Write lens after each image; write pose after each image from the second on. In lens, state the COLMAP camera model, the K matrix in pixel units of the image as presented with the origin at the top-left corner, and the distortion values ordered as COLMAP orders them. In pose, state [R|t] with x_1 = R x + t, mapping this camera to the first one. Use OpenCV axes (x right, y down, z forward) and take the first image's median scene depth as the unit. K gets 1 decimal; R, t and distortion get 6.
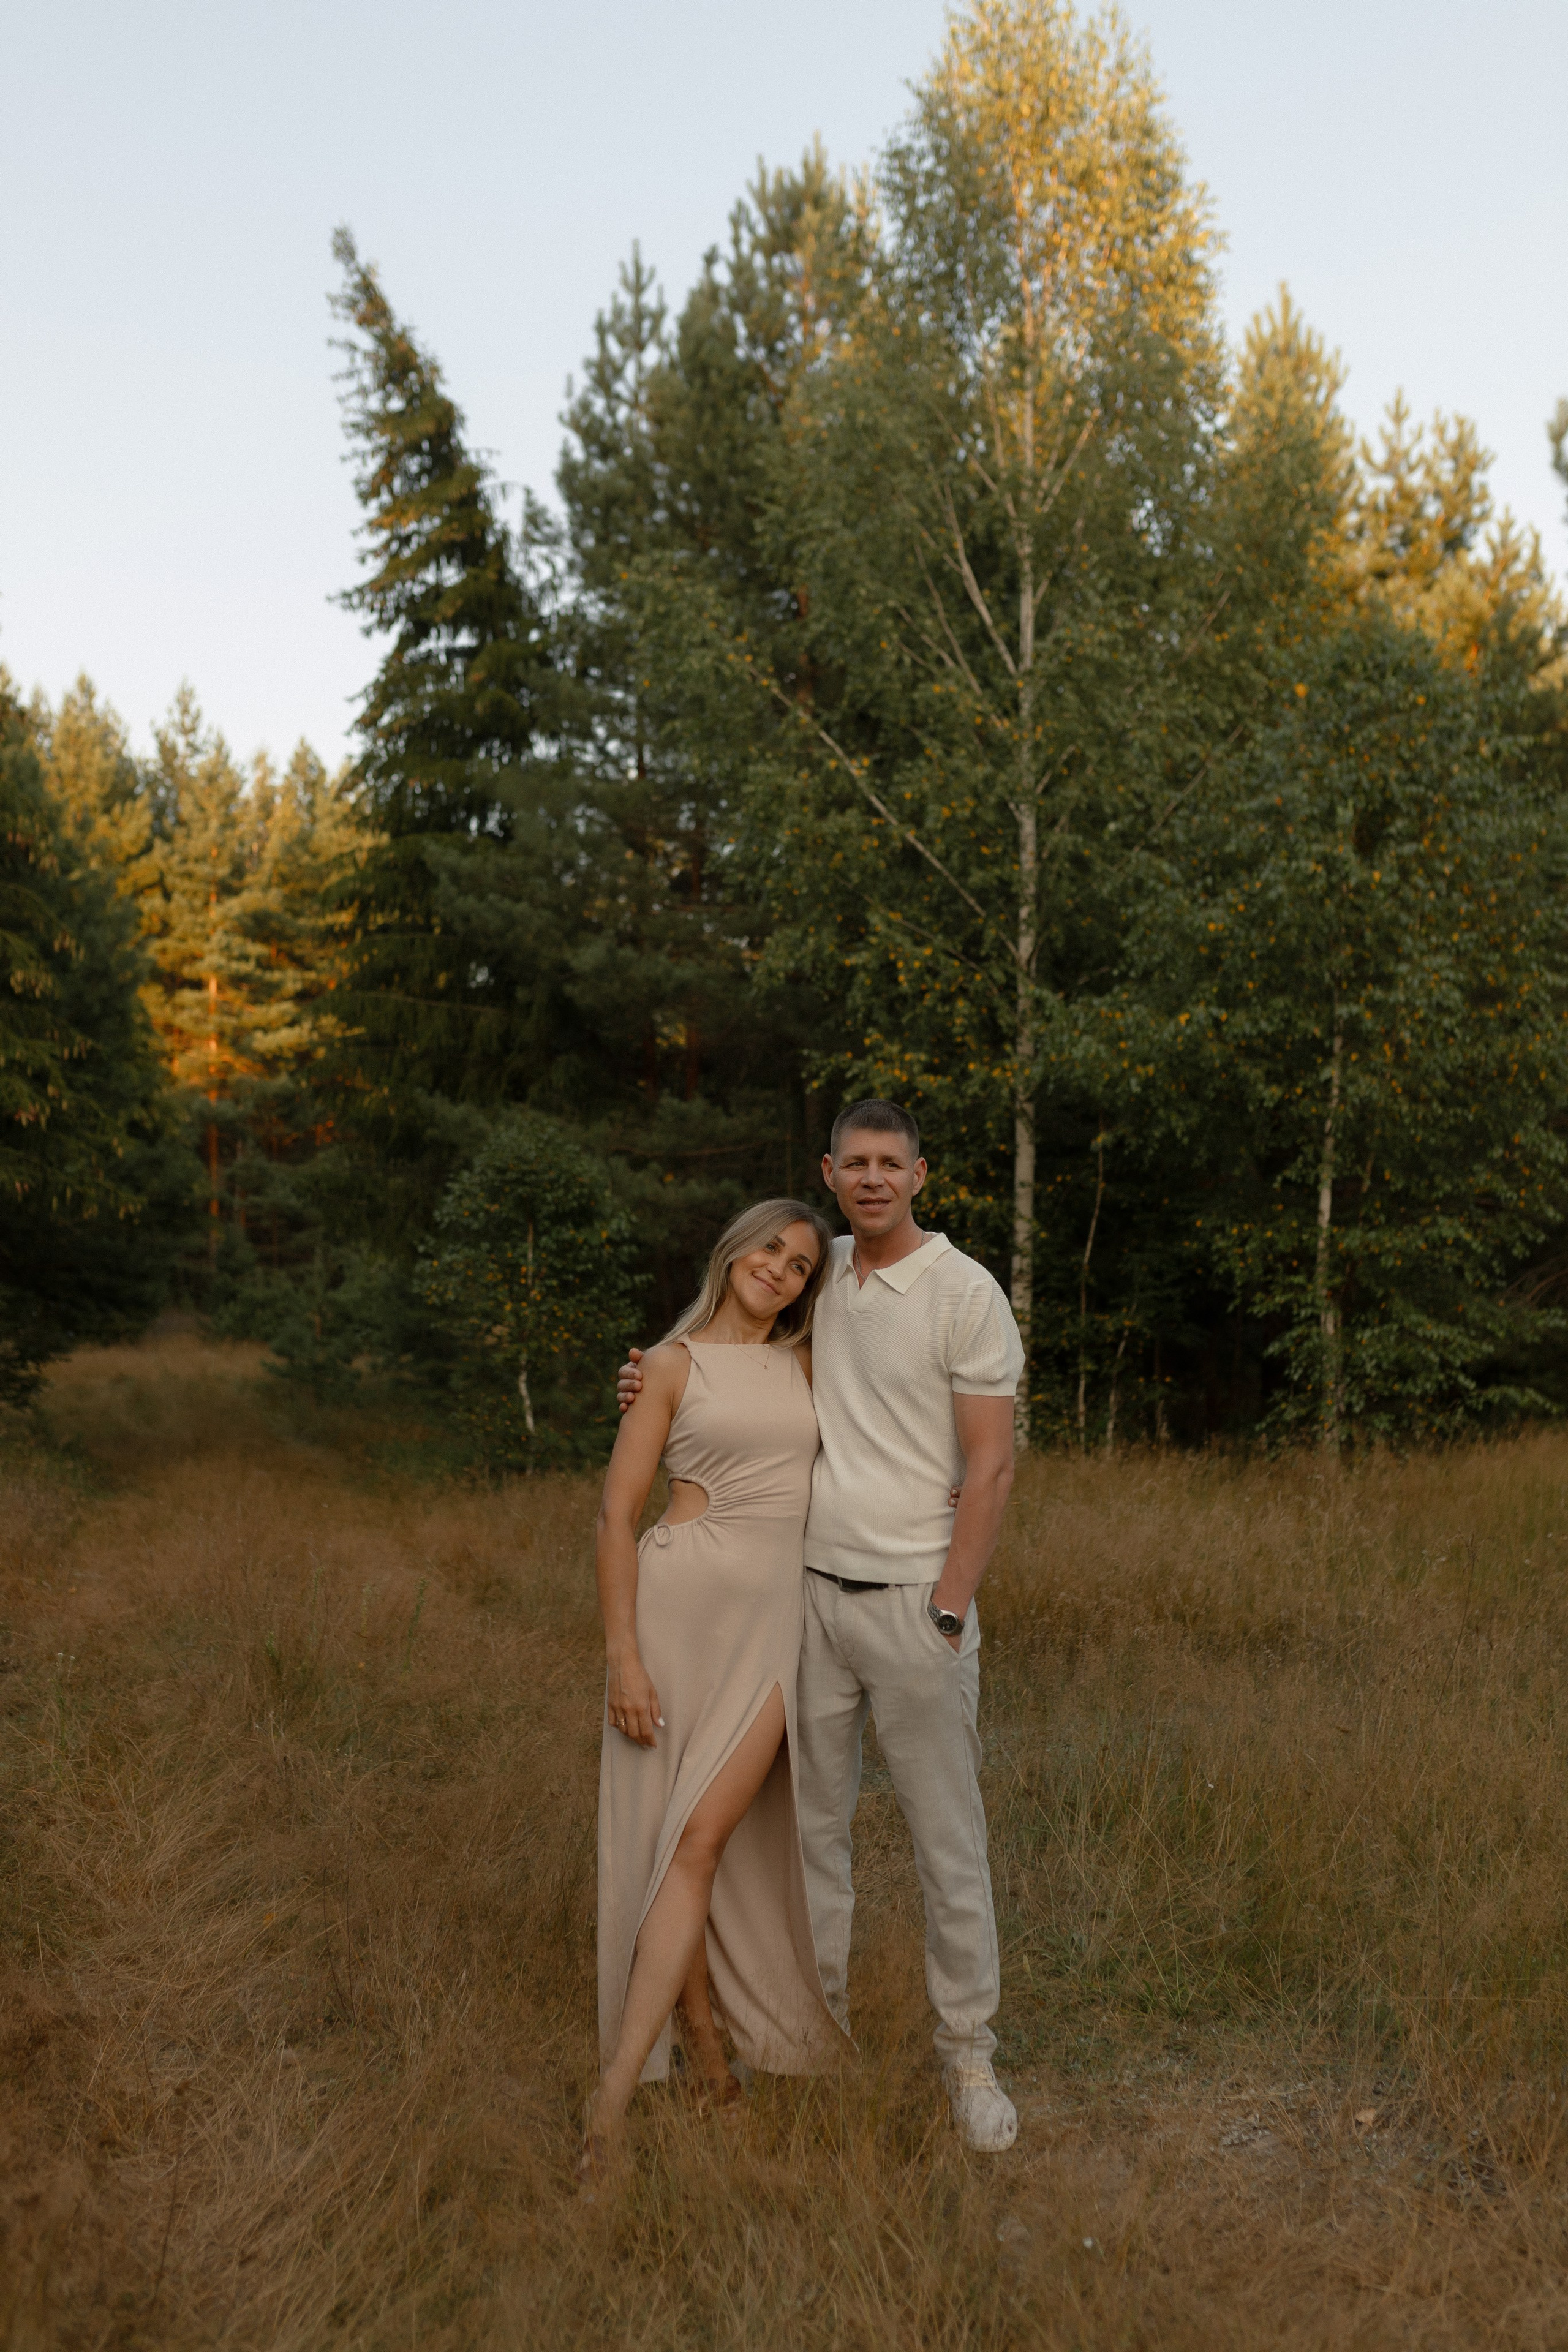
lens RADIAL K [[2232.4, 0, 784.0], [0, 2232.4, 1176.0], [0, 0, 1]] dist [-0.006879, 0.014205]
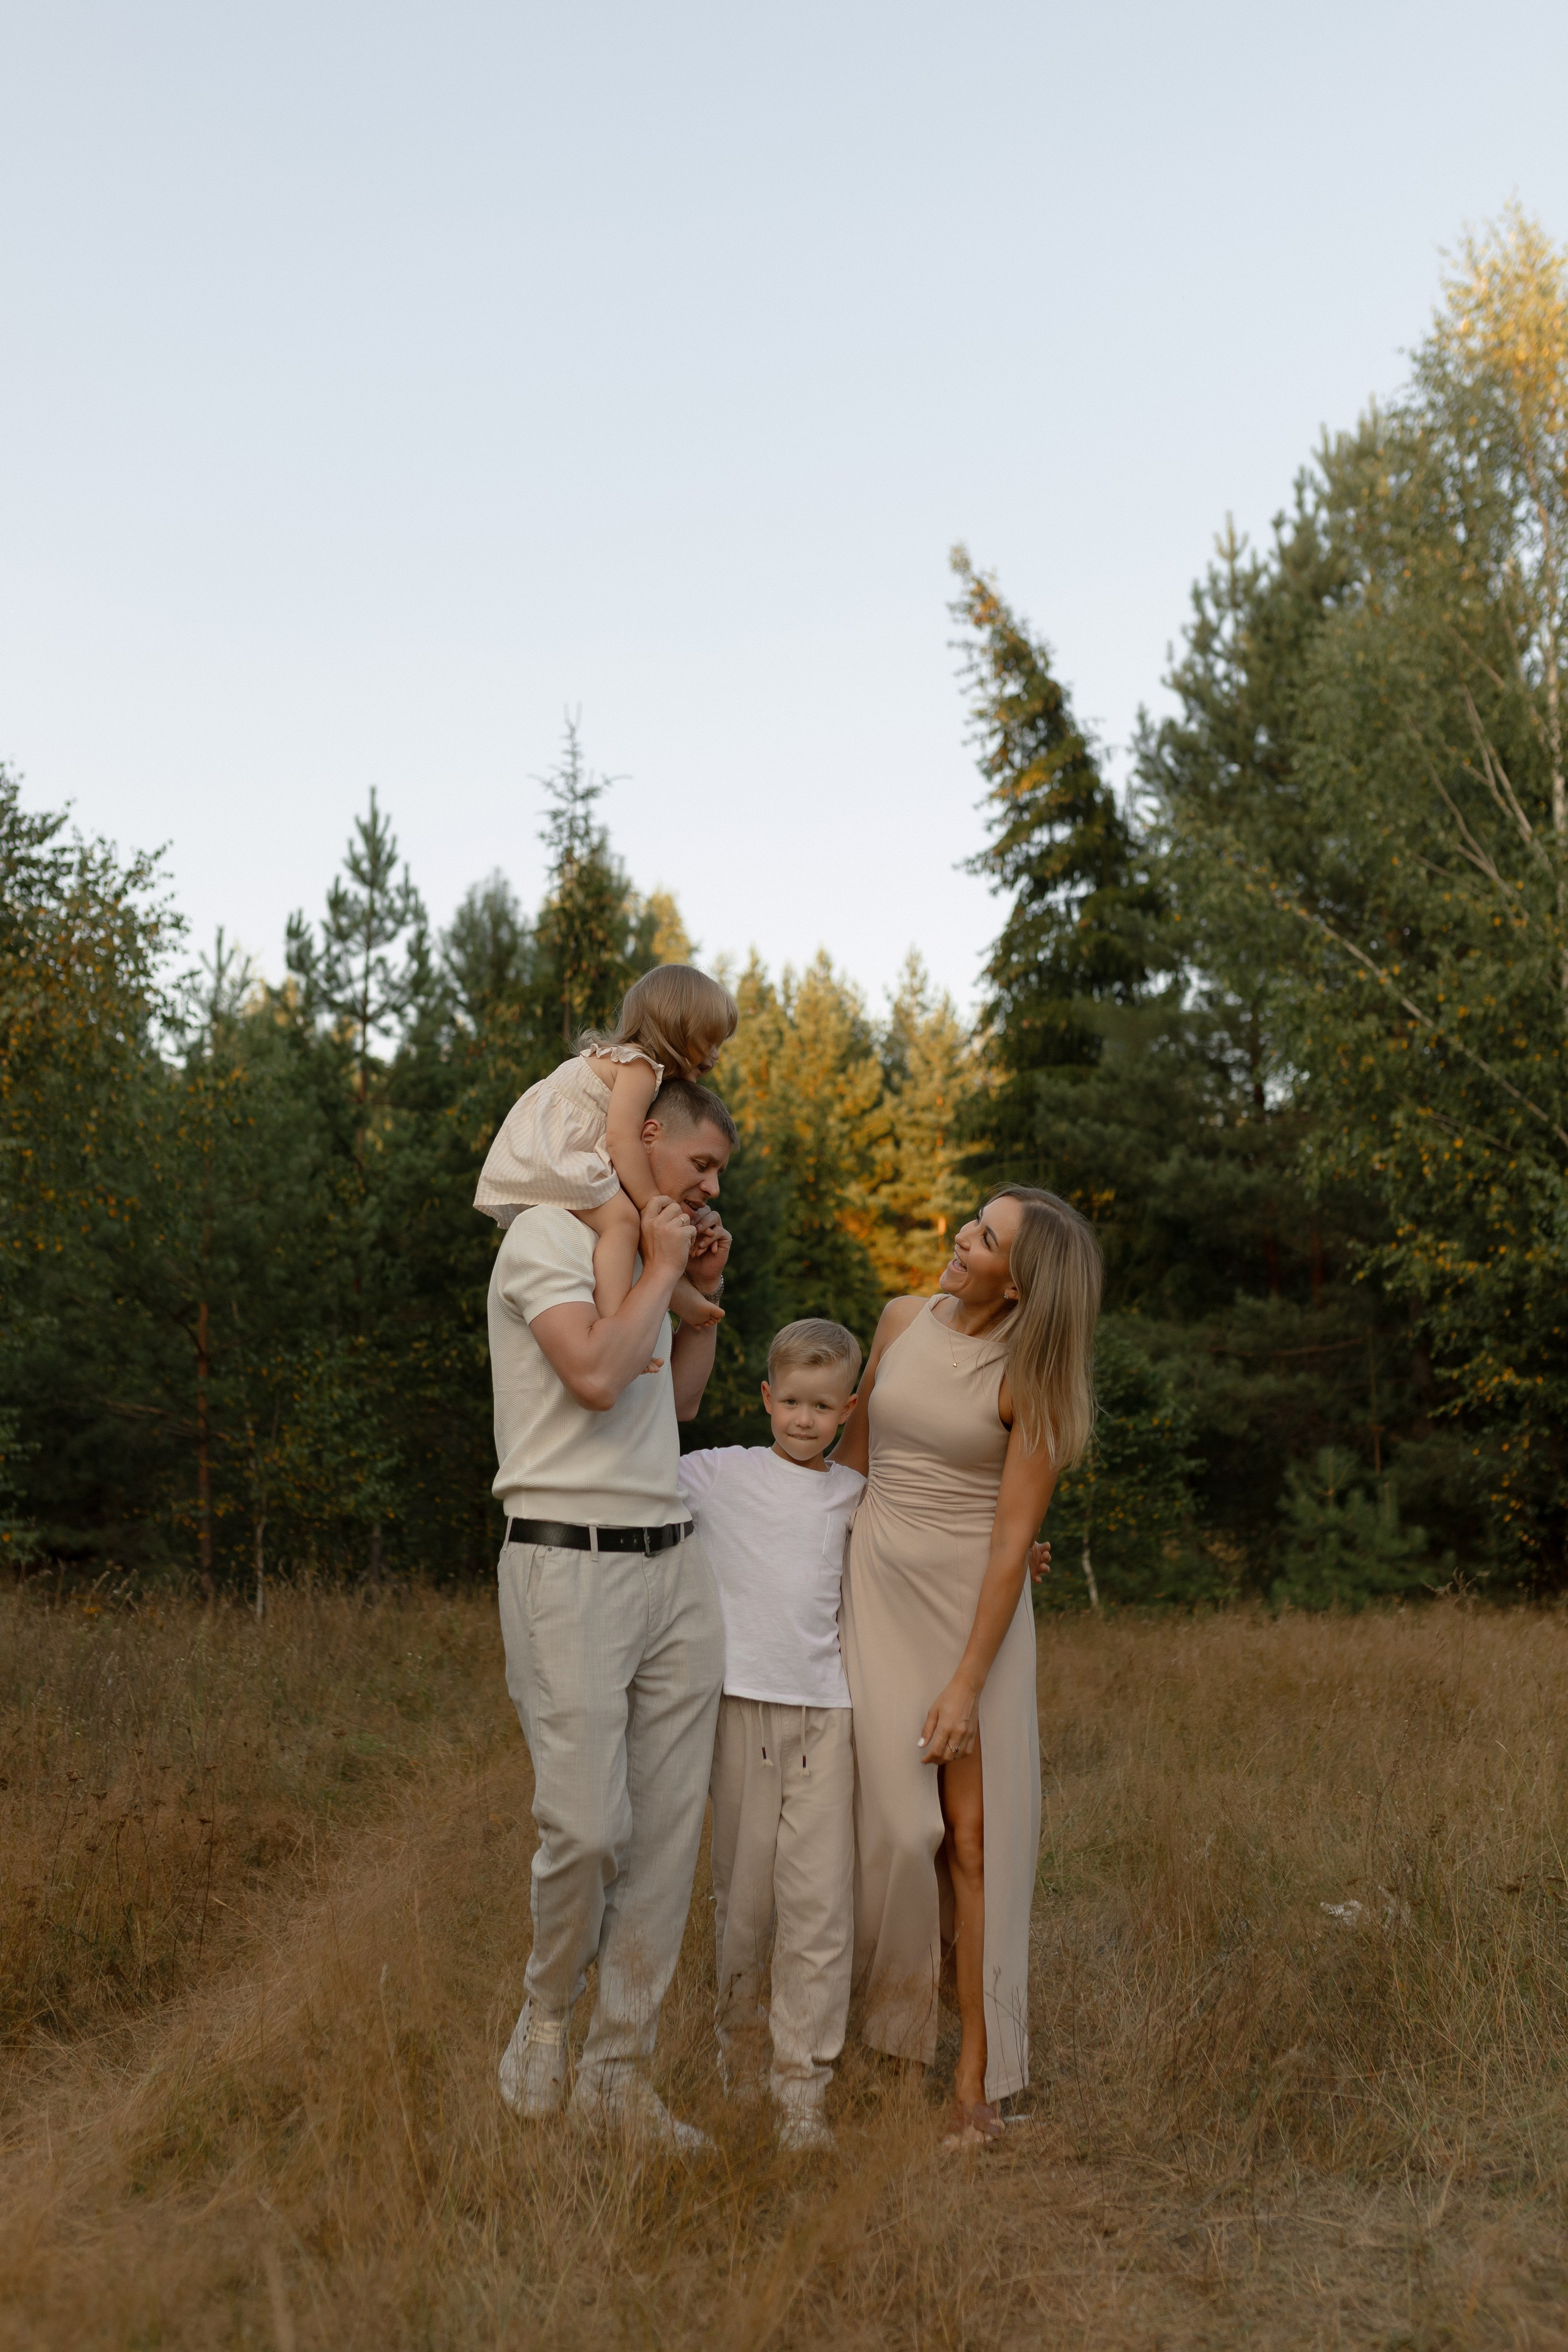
lens RADIAL K [[2232.4, 0, 784.0], [0, 2232.4, 1176.0], [0, 0, 1]] dist [-0.006879, 0.014205]
pose [[0.939011, -0.058033, -0.338954, 0.082535], [0.021892, 0.993746, -0.109494, 0.014924], [0.343189, 0.095396, 0.934409, -0.056259]]
